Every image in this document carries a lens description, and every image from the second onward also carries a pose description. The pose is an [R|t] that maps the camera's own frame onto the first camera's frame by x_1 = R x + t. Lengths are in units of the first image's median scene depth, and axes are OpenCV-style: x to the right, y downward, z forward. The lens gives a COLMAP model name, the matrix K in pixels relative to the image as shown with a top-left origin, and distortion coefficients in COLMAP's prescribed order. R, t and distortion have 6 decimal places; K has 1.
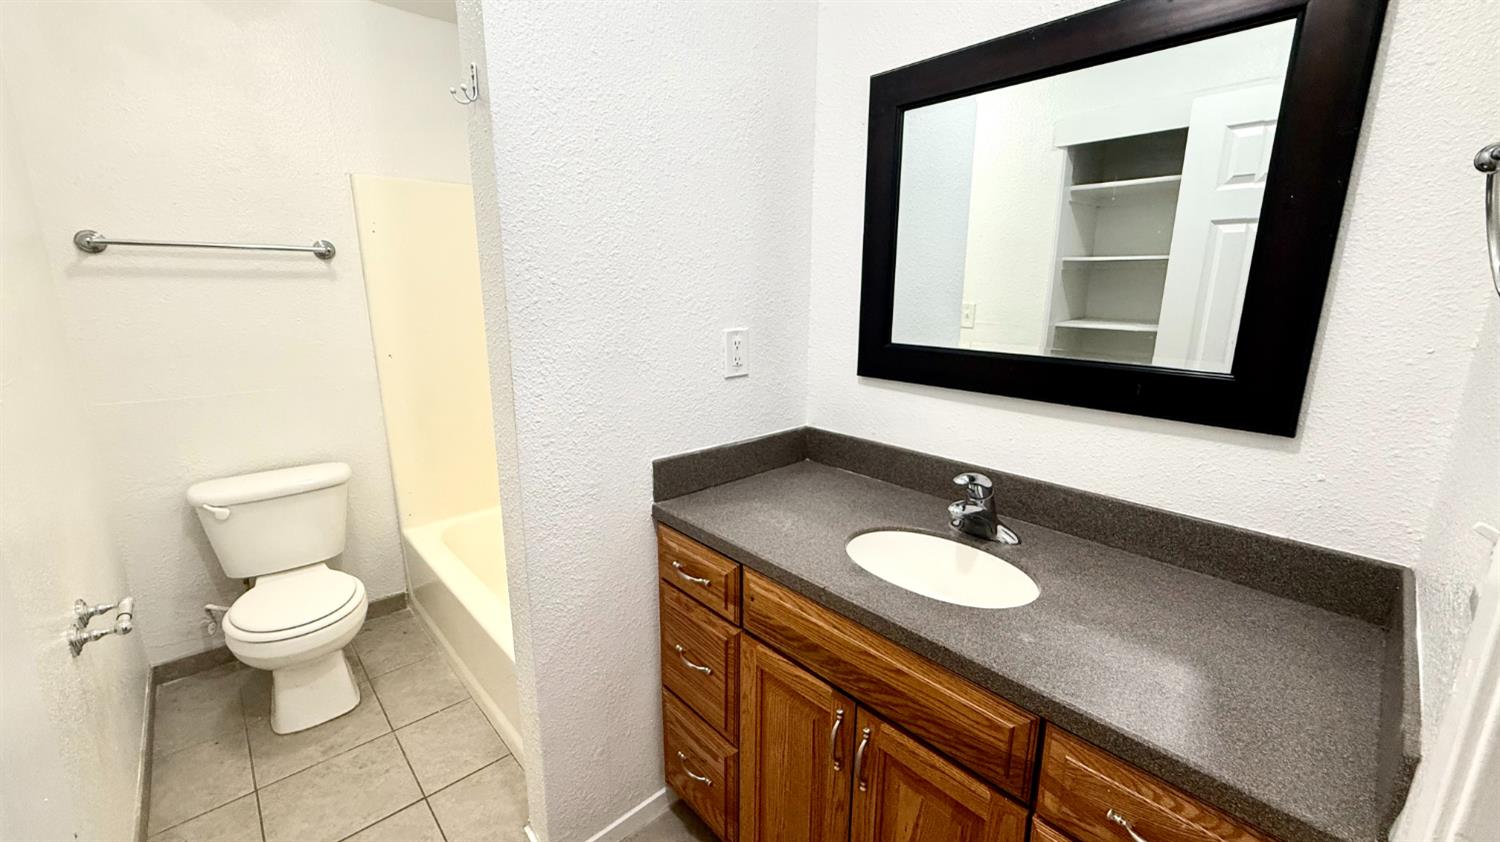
lens RADIAL K [[599.0, 0, 748.8], [0, 599.0, 421.1], [0, 0, 1]] dist [0.000144, 0.000436]
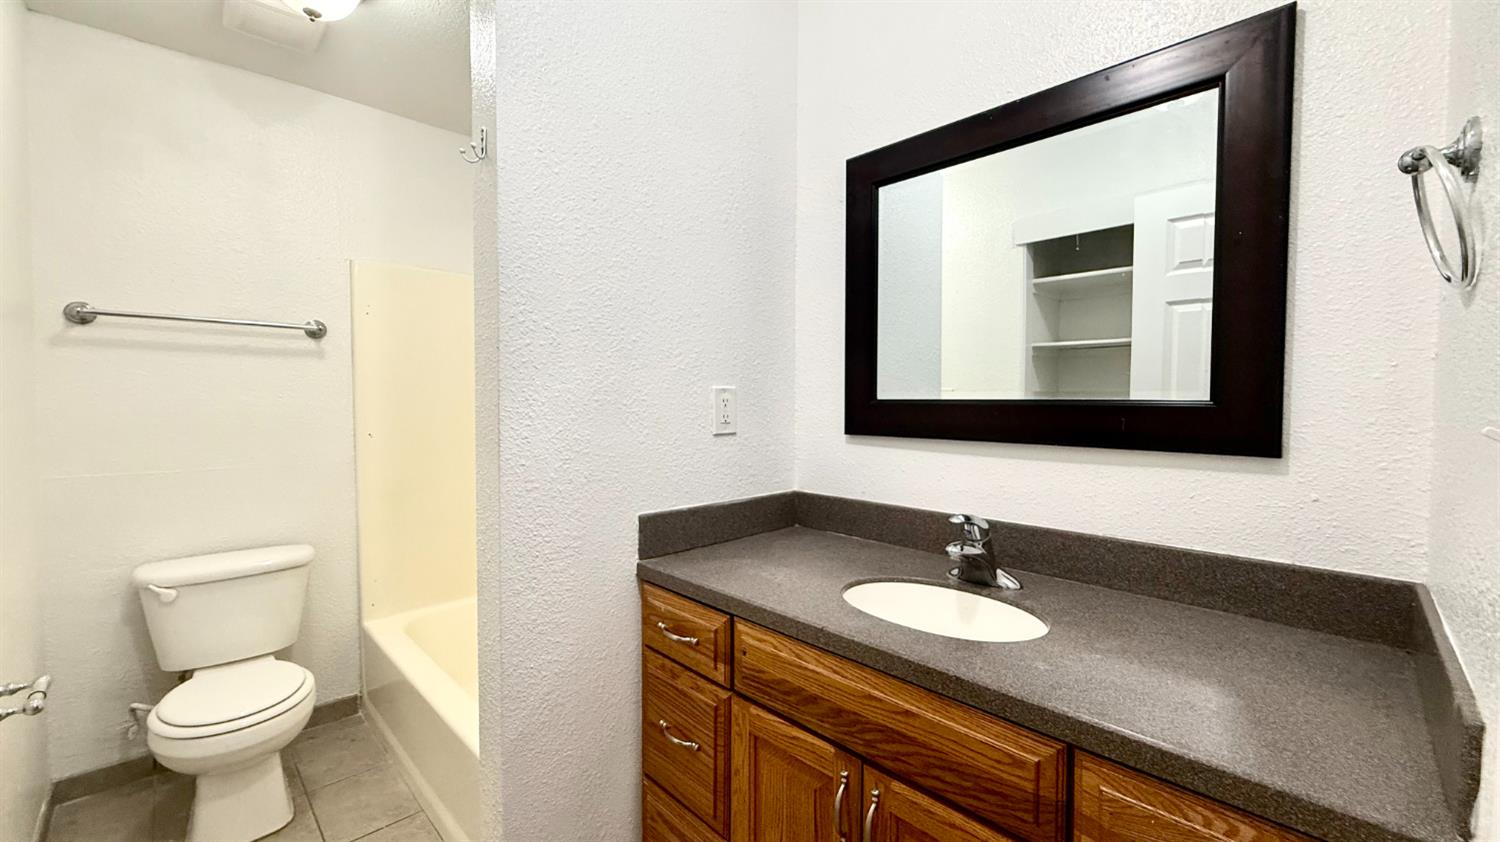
lens RADIAL K [[599.0, 0, 748.8], [0, 599.0, 421.3], [0, 0, 1]] dist [0.000144, 0.000436]
pose [[0.999482, -0.004354, 0.031883, -0.014217], [0.010304, 0.981940, -0.188911, 0.111473], [-0.030485, 0.189142, 0.981476, 0.018239]]
